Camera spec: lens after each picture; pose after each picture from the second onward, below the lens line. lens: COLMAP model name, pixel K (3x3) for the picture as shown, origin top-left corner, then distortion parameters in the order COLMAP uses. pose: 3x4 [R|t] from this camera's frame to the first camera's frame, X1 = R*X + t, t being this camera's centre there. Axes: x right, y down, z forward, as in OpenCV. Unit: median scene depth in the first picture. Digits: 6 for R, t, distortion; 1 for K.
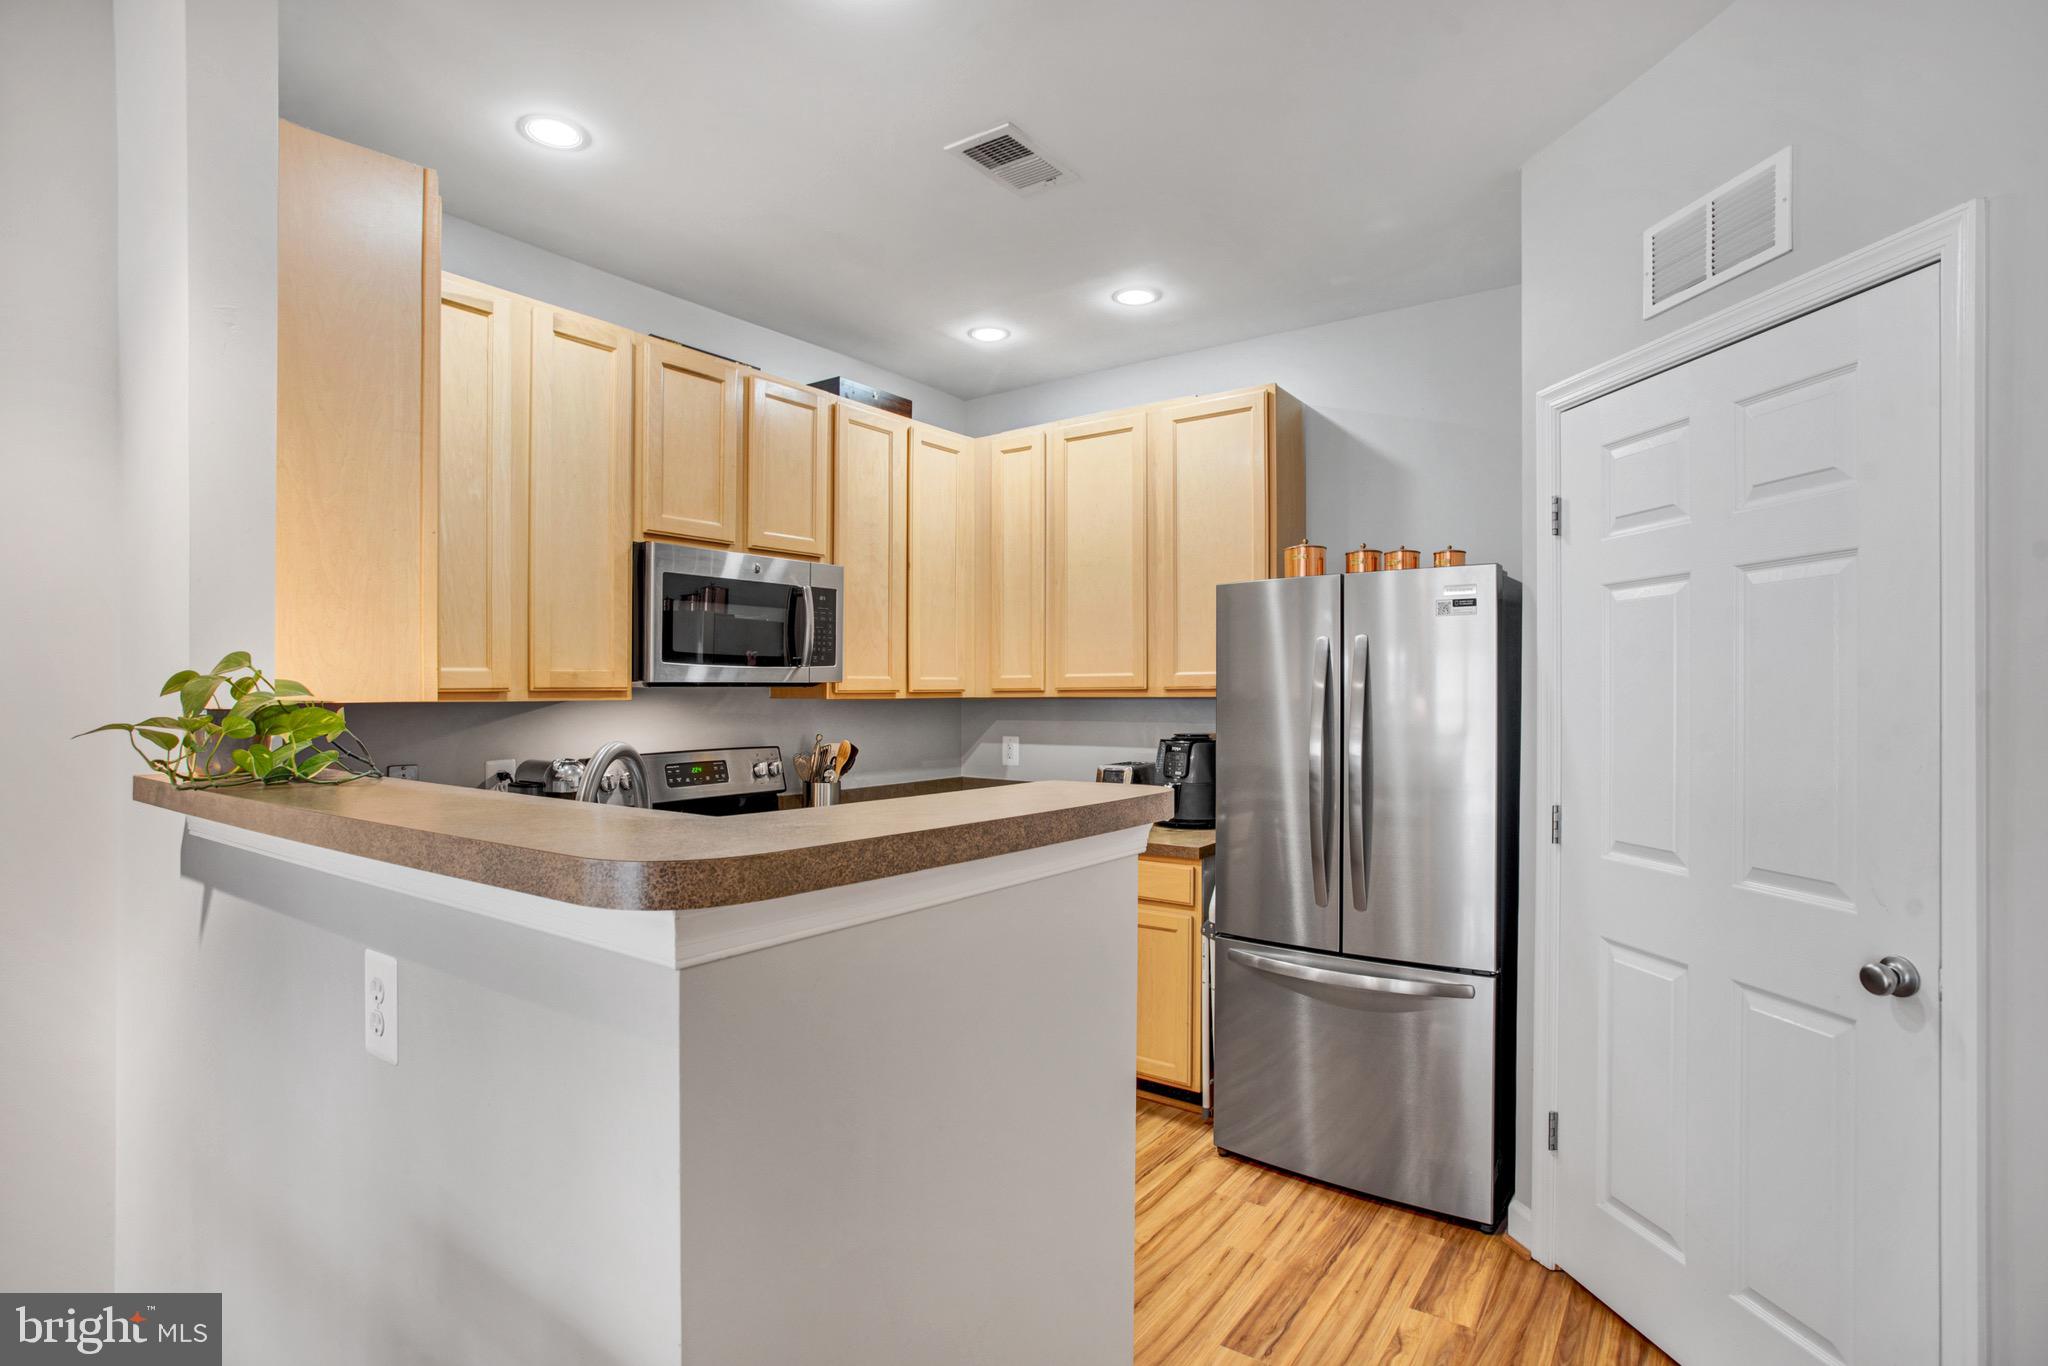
lens RADIAL K [[991.1, 0, 978.4], [0, 991.1, 686.6], [0, 0, 1]] dist [-0.026320, 0.000250]
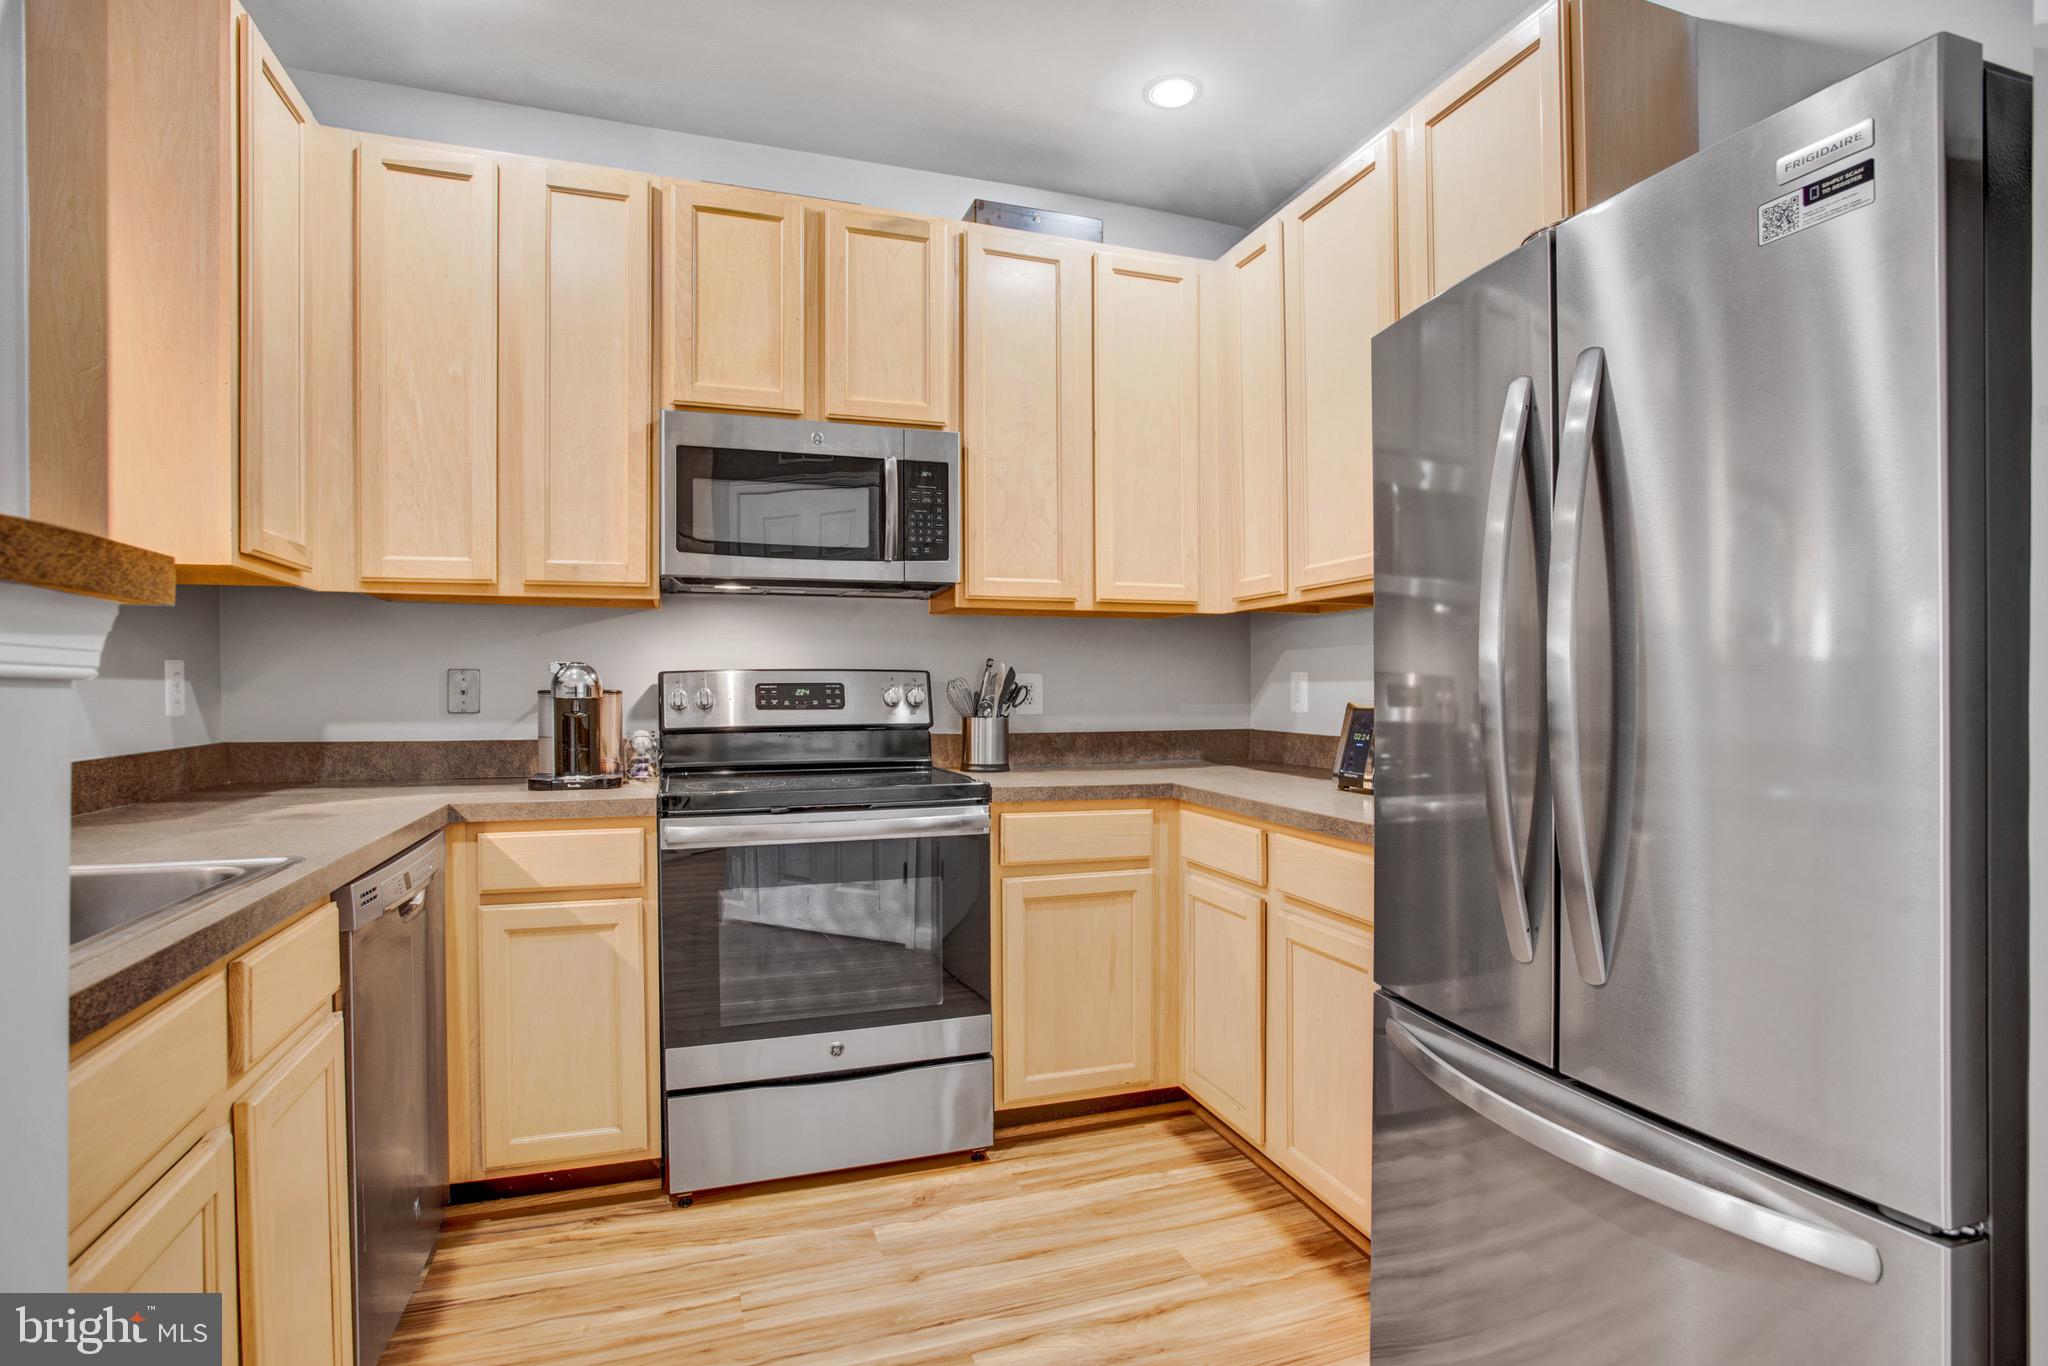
lens RADIAL K [[959.3, 0, 1024.0], [0, 959.3, 683.0], [0, 0, 1]] dist [-0.045987, 0.020258]
pose [[0.835013, -0.001748, -0.550228, 0.300123], [0.002639, 0.999996, 0.000829, 0.069791], [0.550225, -0.002145, 0.835014, 0.383174]]
